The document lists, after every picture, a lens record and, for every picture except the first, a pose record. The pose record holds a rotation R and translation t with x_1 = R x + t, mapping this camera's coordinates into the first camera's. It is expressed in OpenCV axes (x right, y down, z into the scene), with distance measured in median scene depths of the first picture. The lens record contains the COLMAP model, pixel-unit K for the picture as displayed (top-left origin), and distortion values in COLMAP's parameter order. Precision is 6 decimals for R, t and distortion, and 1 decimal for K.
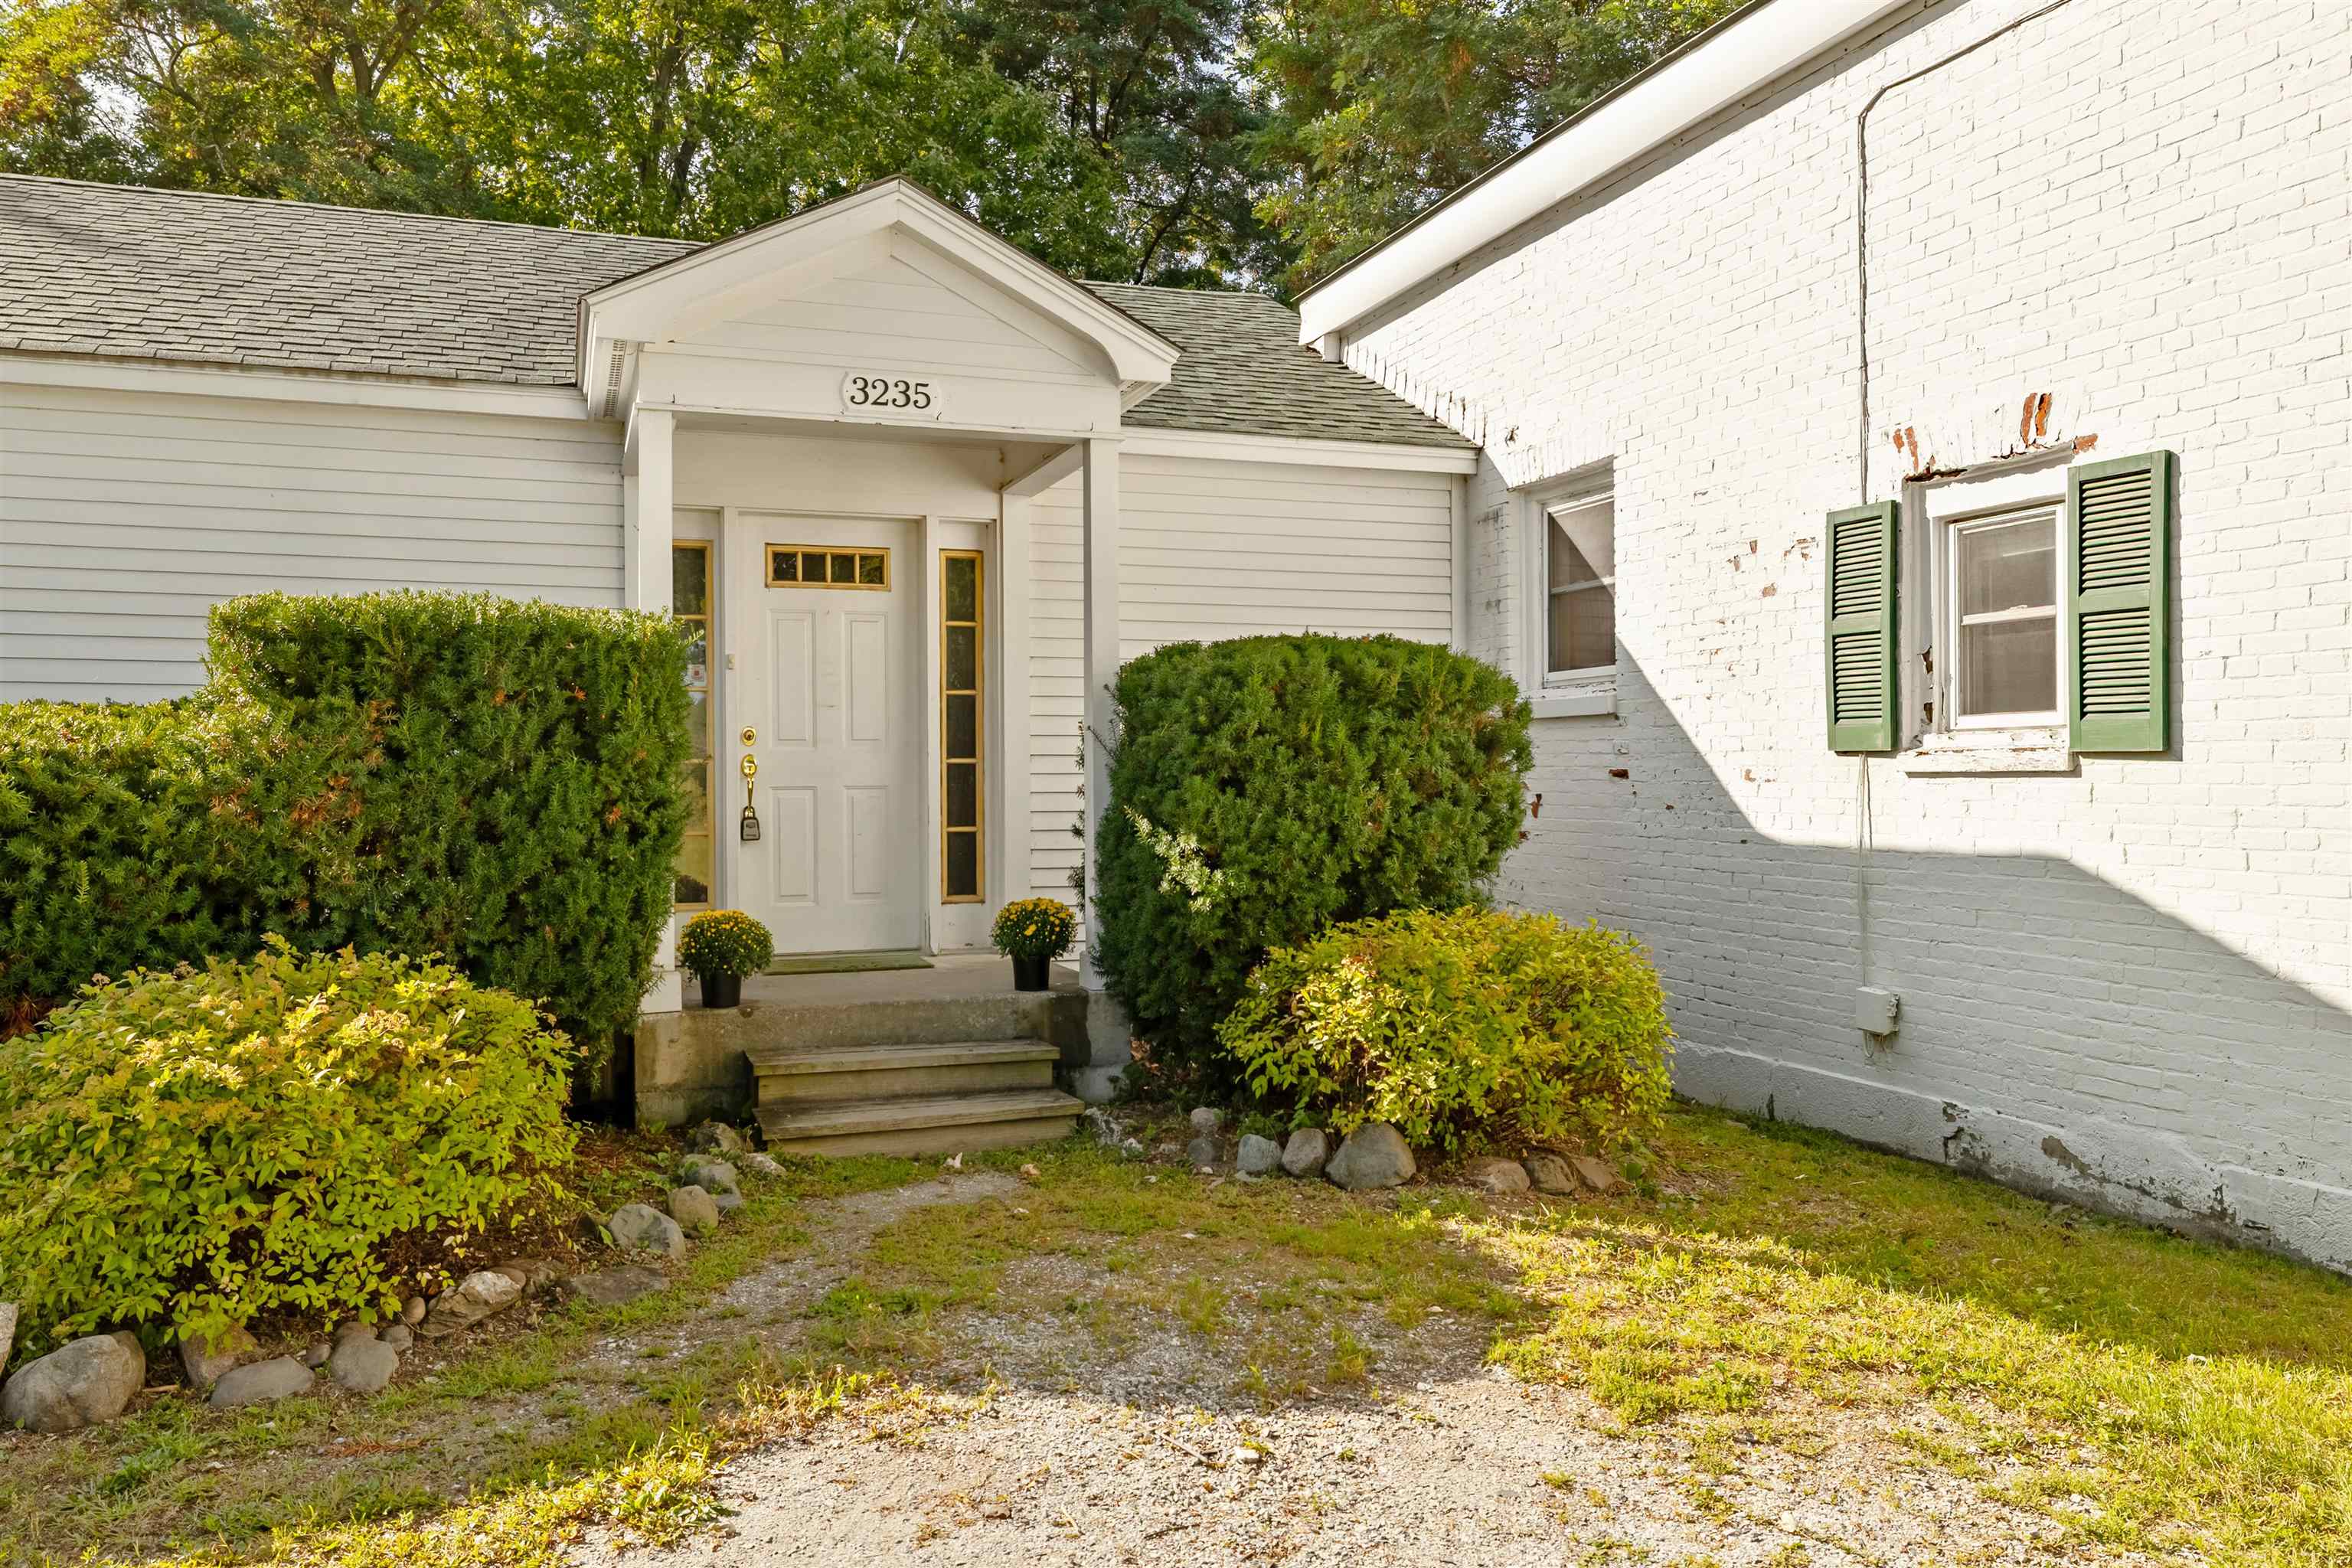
lens RADIAL K [[1769.6, 0, 1175.9], [0, 1769.6, 785.0], [0, 0, 1]] dist [-0.048692, 0.005611]
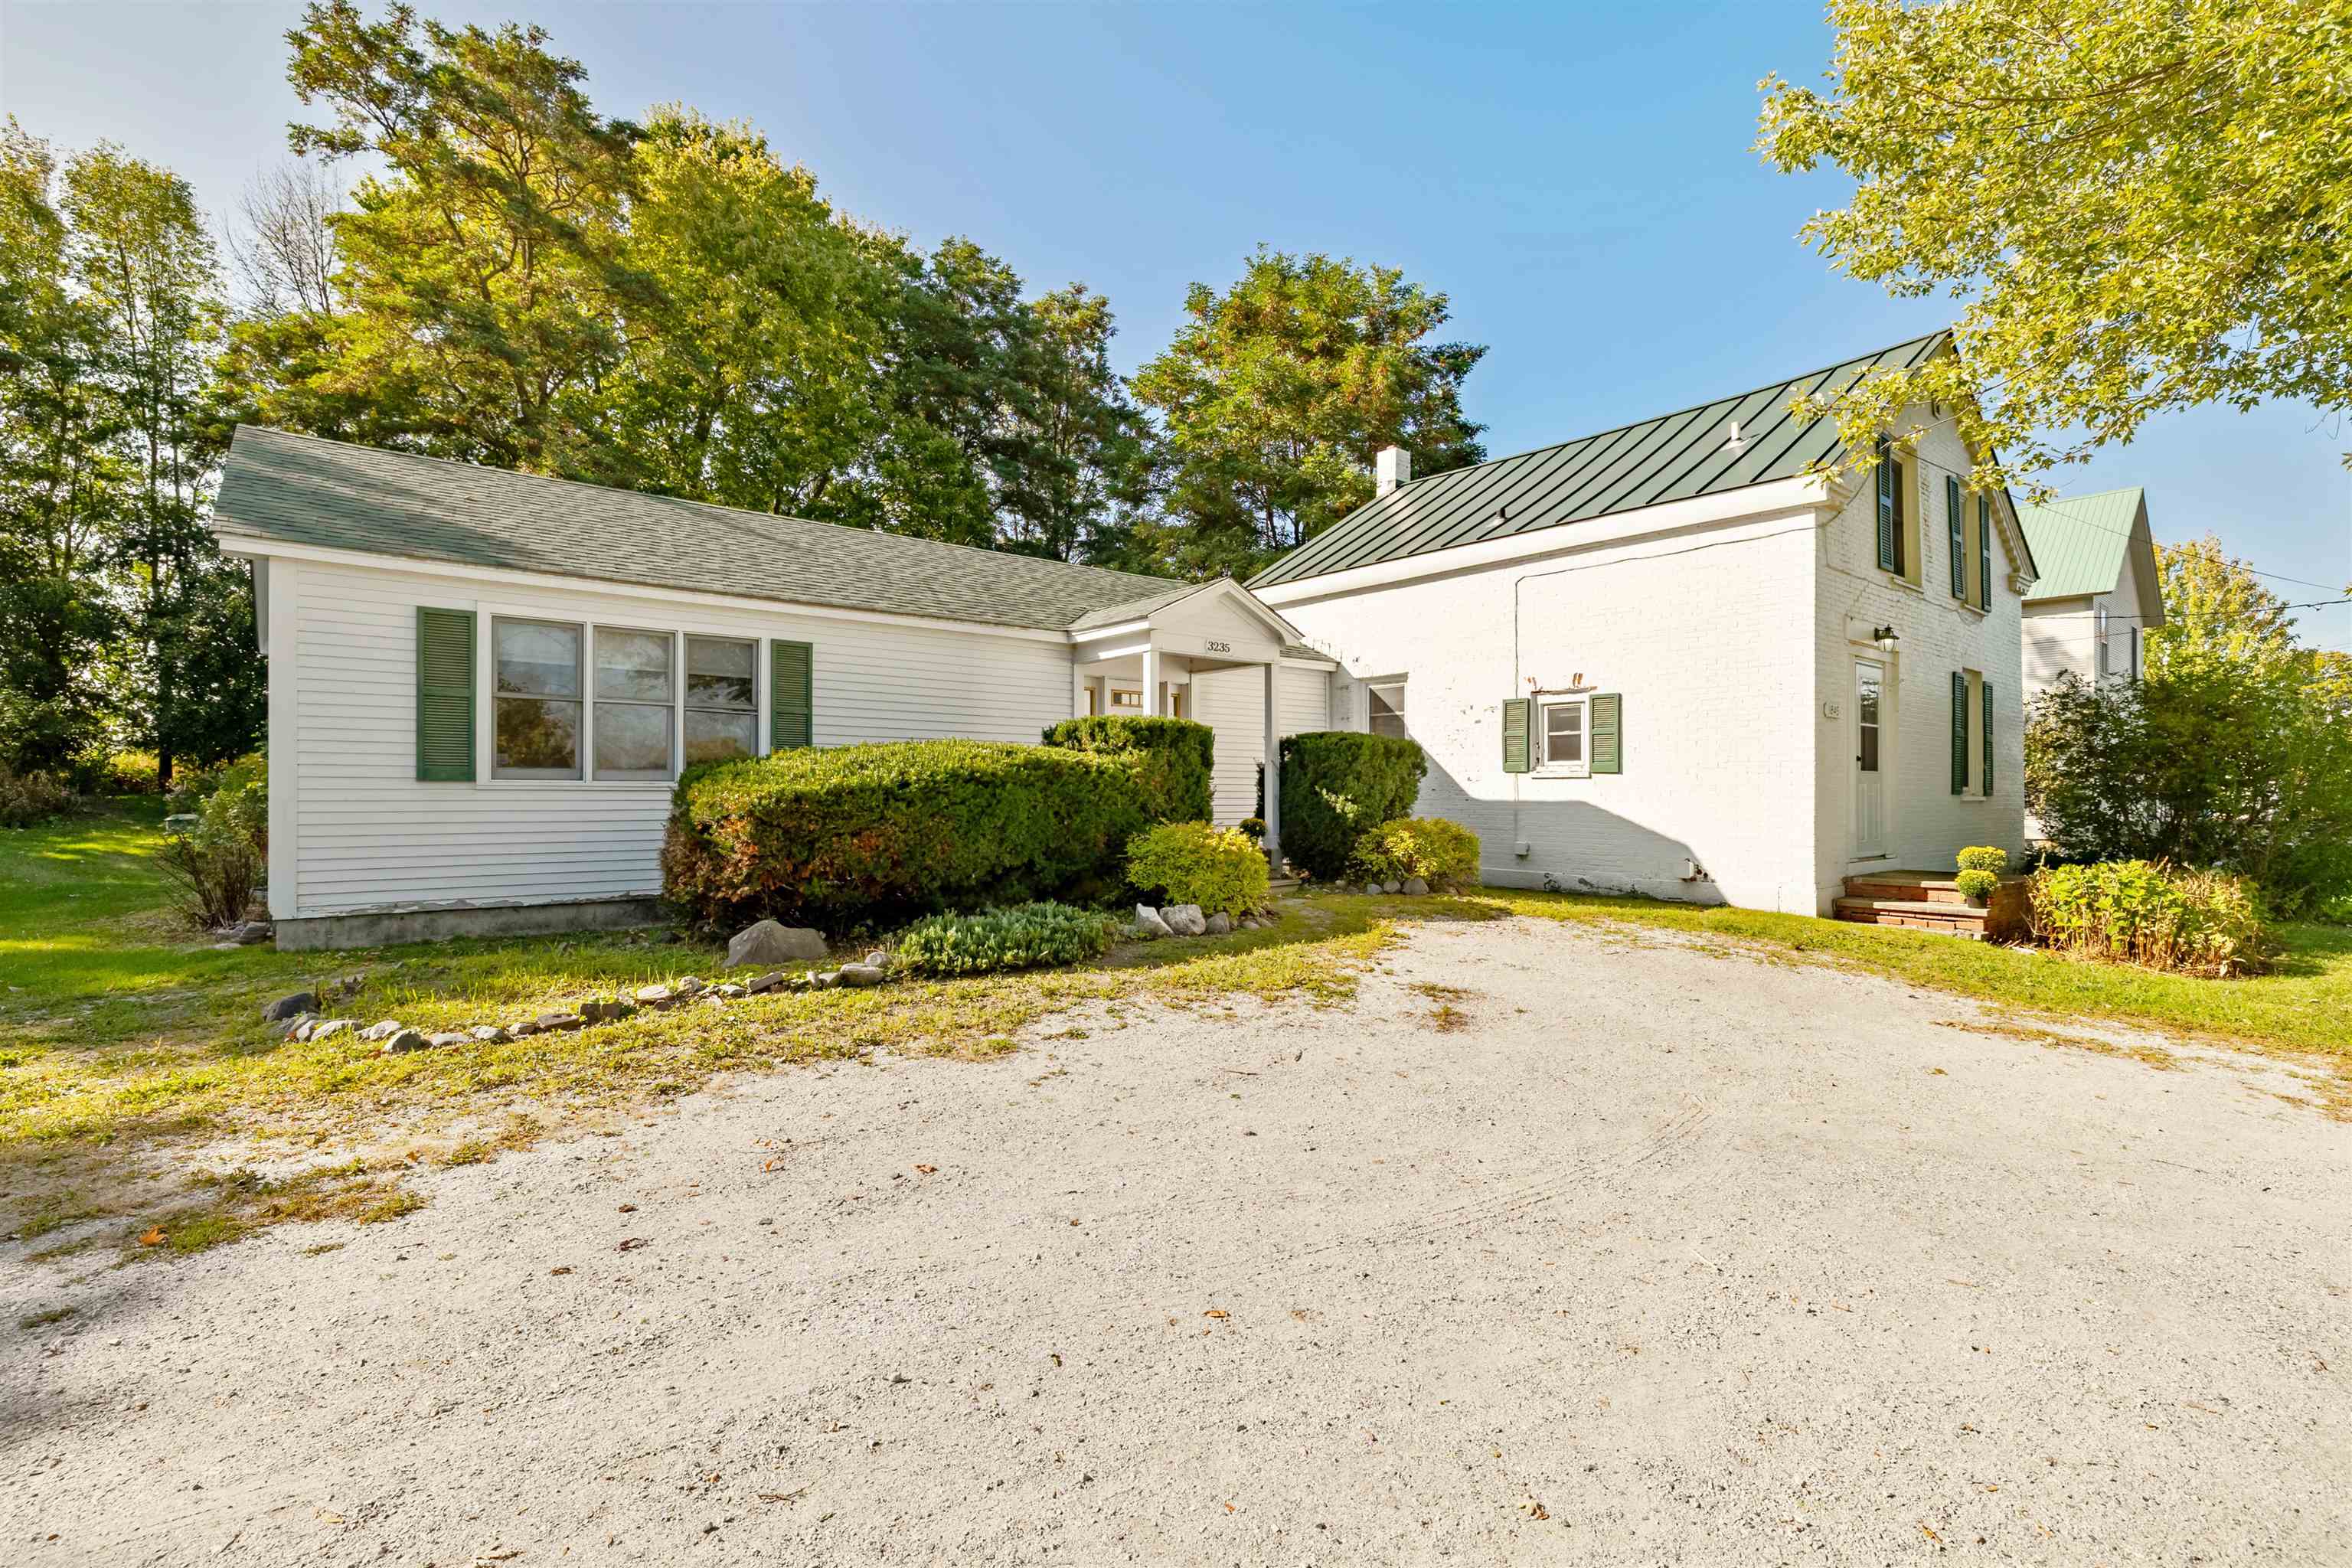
lens RADIAL K [[1081.3, 0, 1176.0], [0, 1081.3, 776.9], [0, 0, 1]] dist [-0.012626, 0.002406]
pose [[0.936963, 0.014655, 0.349122, -0.965270], [-0.006313, 0.999667, -0.025018, 0.048238], [-0.349373, 0.021237, 0.936743, -0.726869]]
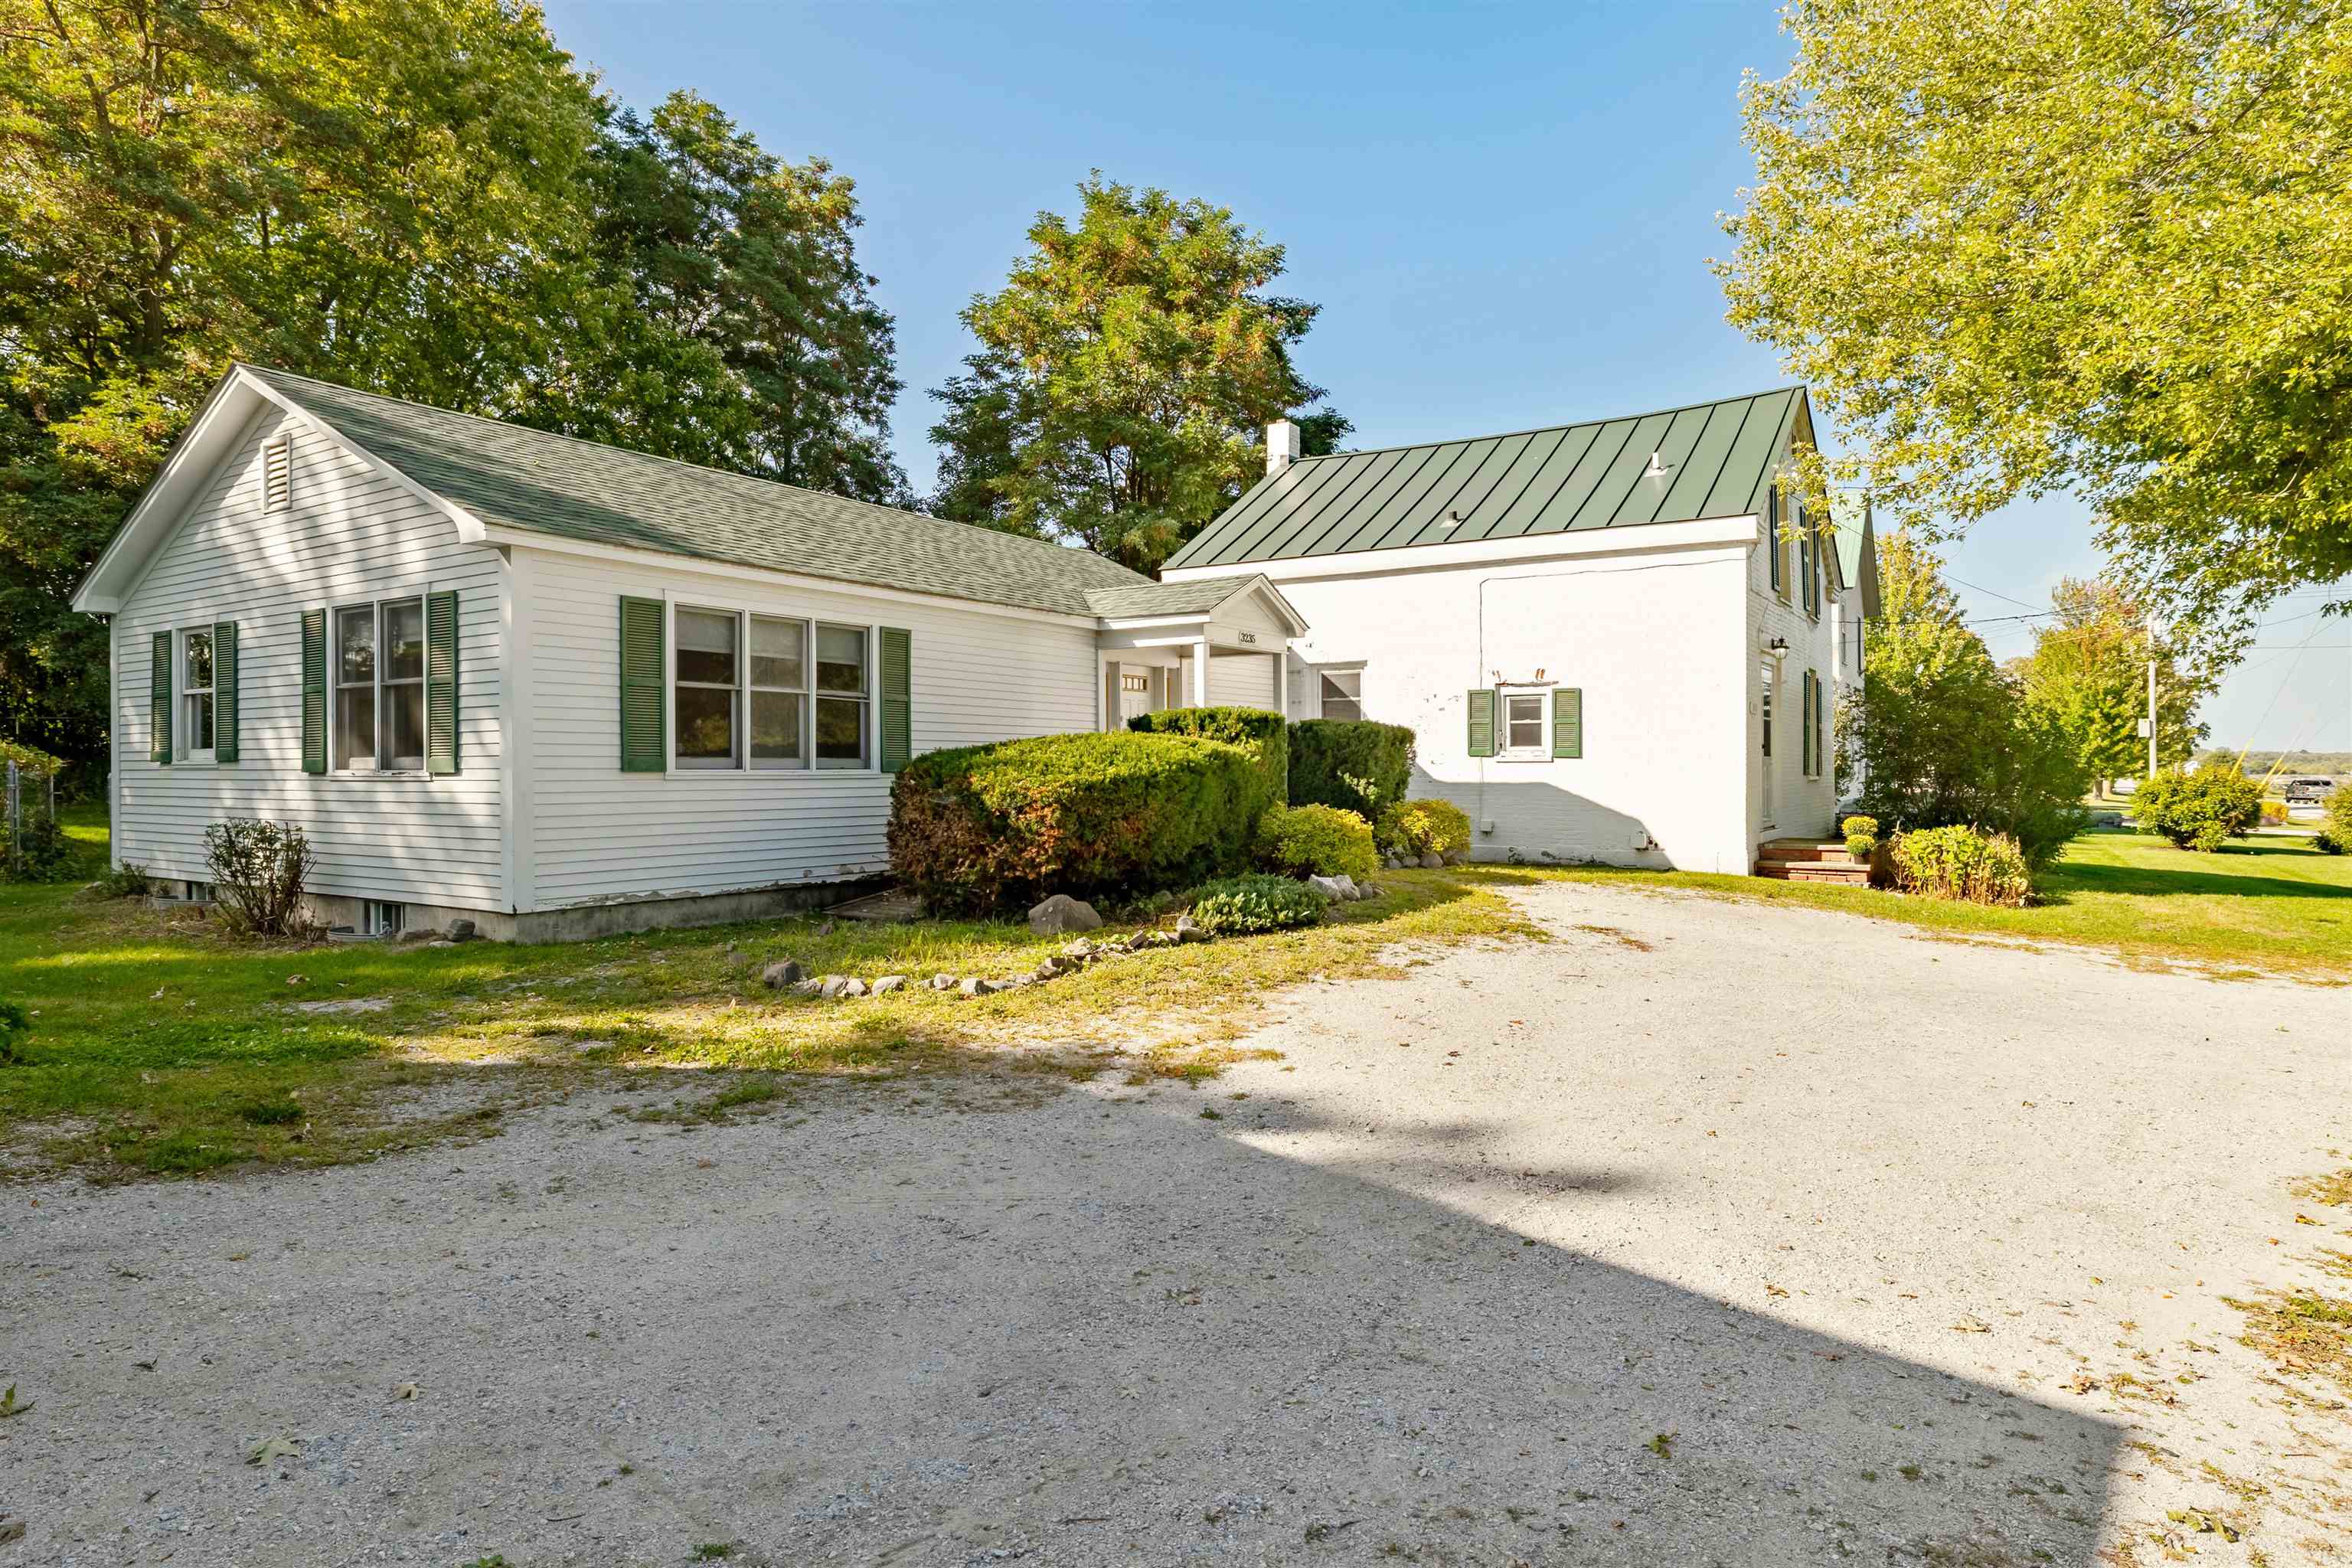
lens RADIAL K [[1373.7, 0, 1158.1], [0, 1373.7, 765.3], [0, 0, 1]] dist [-0.018684, -0.003813]
pose [[0.790349, 0.007837, 0.612606, -1.969802], [-0.000084, 0.999920, -0.012683, 0.038595], [-0.612657, 0.009973, 0.790286, -0.891890]]
